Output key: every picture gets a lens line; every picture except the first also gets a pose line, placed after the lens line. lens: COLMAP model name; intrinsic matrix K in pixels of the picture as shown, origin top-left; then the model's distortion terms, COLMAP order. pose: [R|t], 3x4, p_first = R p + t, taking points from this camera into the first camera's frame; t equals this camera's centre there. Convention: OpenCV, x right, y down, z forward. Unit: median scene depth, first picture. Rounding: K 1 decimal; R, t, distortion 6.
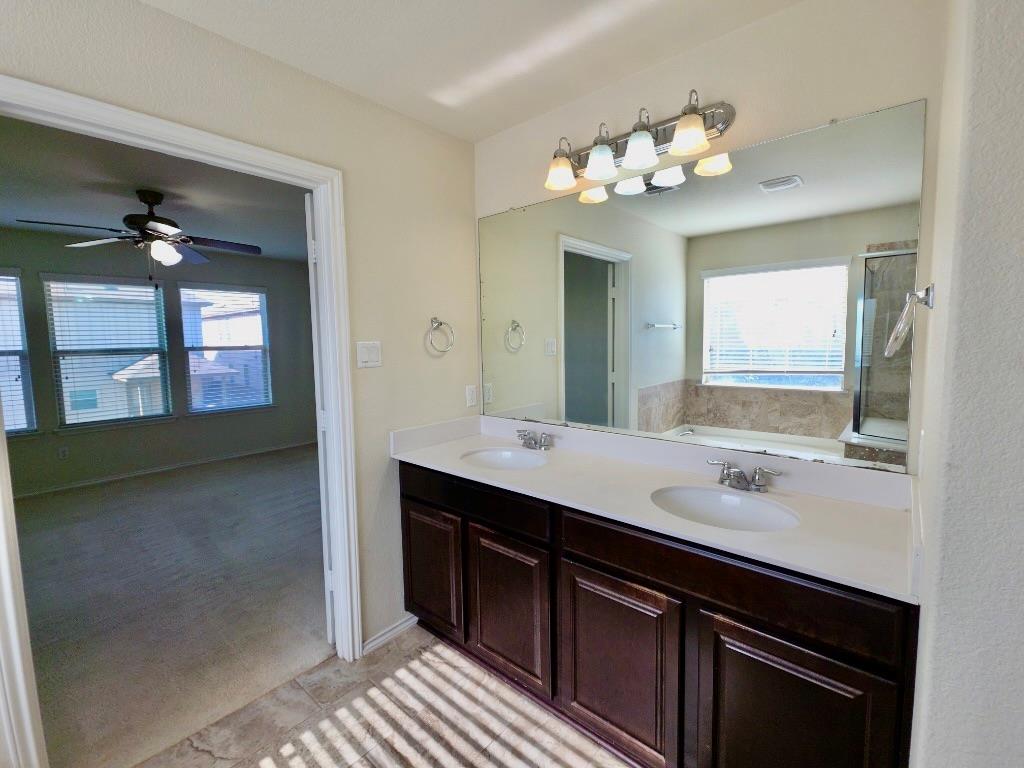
lens RADIAL K [[451.4, 0, 516.4], [0, 451.4, 374.9], [0, 0, 1]] dist [0.017707, -0.008825]
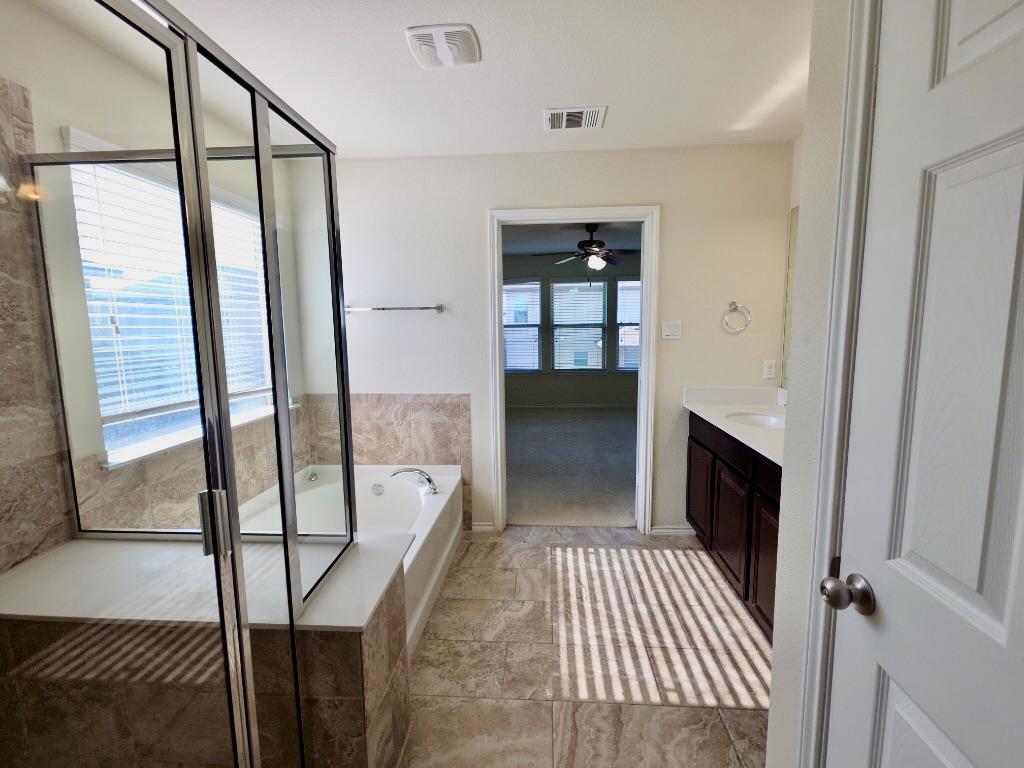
lens RADIAL K [[451.4, 0, 517.4], [0, 451.4, 379.8], [0, 0, 1]] dist [0.017707, -0.008825]
pose [[0.605712, 0.111090, -0.787891, 0.456972], [-0.061917, 0.993784, 0.092520, 0.005231], [0.793271, -0.007256, 0.608825, -0.219233]]
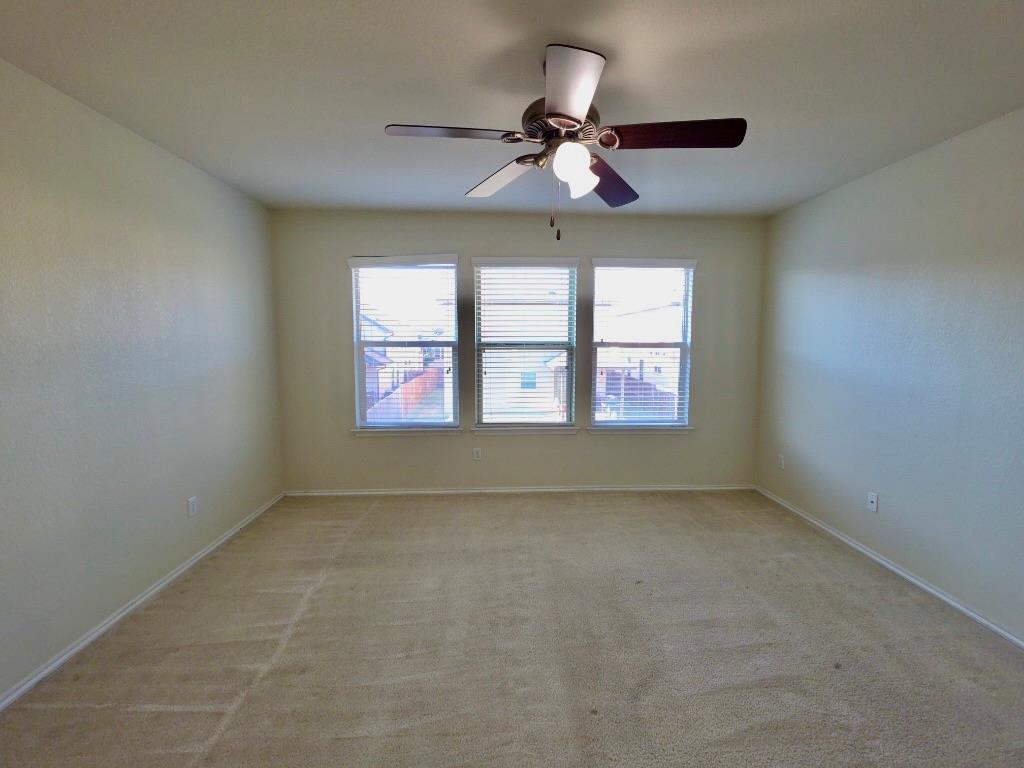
lens RADIAL K [[451.4, 0, 520.4], [0, 451.4, 385.0], [0, 0, 1]] dist [0.017707, -0.008825]
pose [[0.699276, 0.092443, -0.708850, -0.575048], [-0.073452, 0.995646, 0.057384, -0.051628], [0.711069, 0.011939, 0.703021, 0.806205]]
